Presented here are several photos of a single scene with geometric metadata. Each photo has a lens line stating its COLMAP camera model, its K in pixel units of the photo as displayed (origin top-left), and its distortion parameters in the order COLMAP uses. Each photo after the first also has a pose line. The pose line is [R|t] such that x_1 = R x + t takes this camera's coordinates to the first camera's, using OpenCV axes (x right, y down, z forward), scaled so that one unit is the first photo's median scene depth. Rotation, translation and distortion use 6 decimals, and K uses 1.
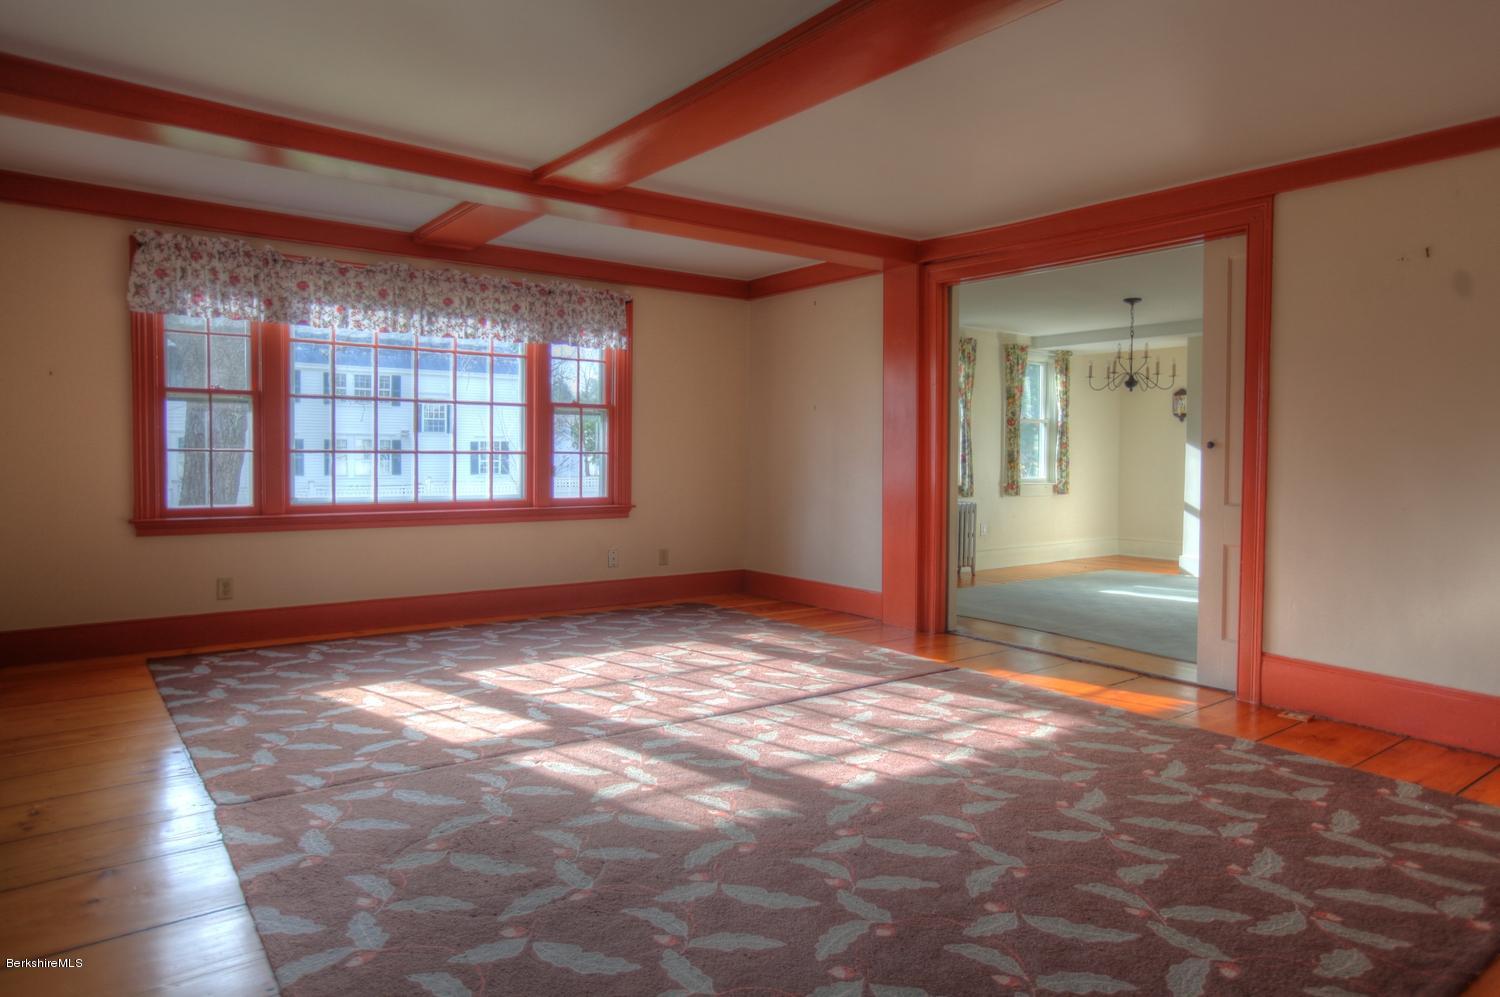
lens RADIAL K [[951.3, 0, 750.2], [0, 951.3, 494.4], [0, 0, 1]] dist [0.002032, 0.009599]
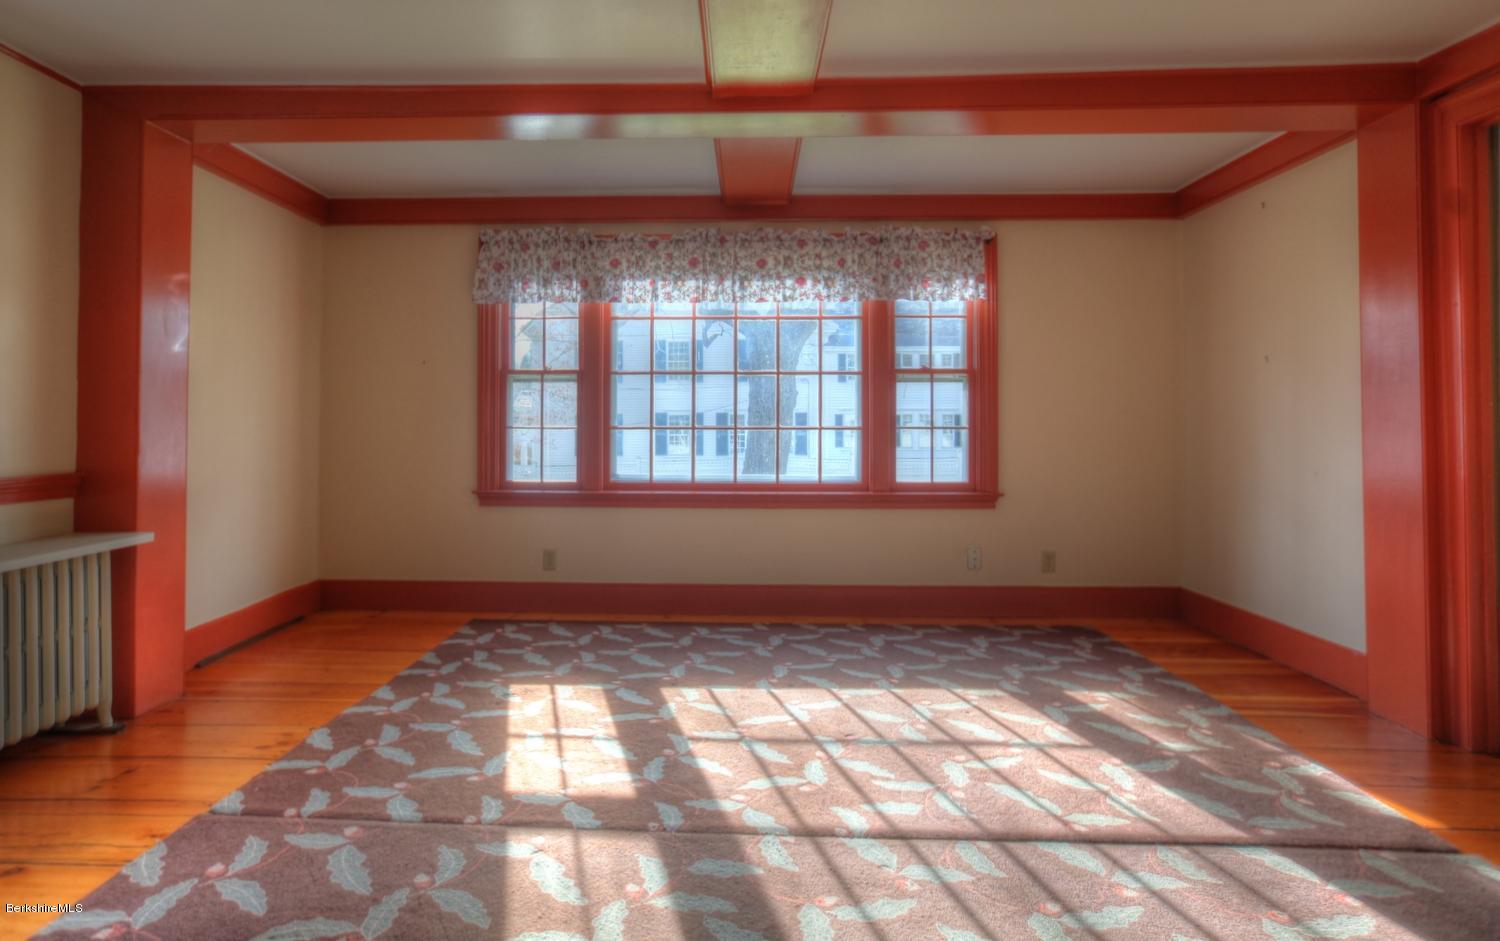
lens RADIAL K [[884.1, 0, 708.7], [0, 884.1, 418.1], [0, 0, 1]] dist [-0.019179, 0.010092]
pose [[0.772197, -0.013348, -0.635243, 0.202193], [-0.023009, 0.998536, -0.048952, -0.012747], [0.634966, 0.052417, 0.770760, 0.358166]]
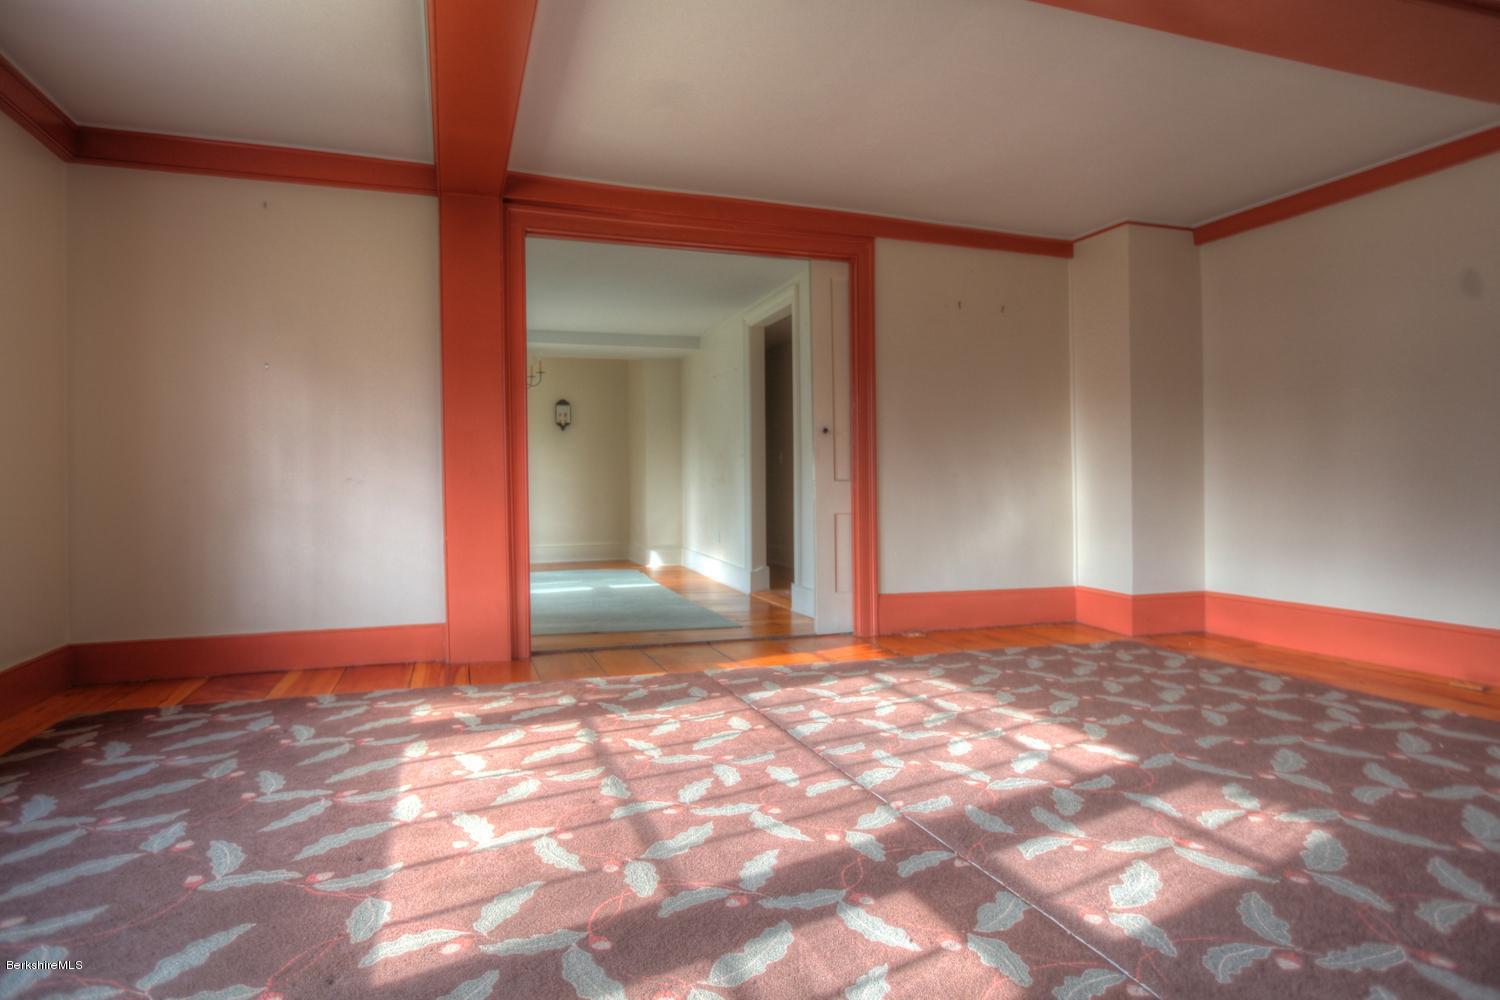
lens RADIAL K [[841.4, 0, 752.6], [0, 841.4, 506.4], [0, 0, 1]] dist [-0.006479, 0.001365]
pose [[0.285750, -0.027060, 0.957922, -0.482179], [0.054341, 0.998450, 0.011995, 0.020367], [-0.956762, 0.048627, 0.286777, 0.685006]]
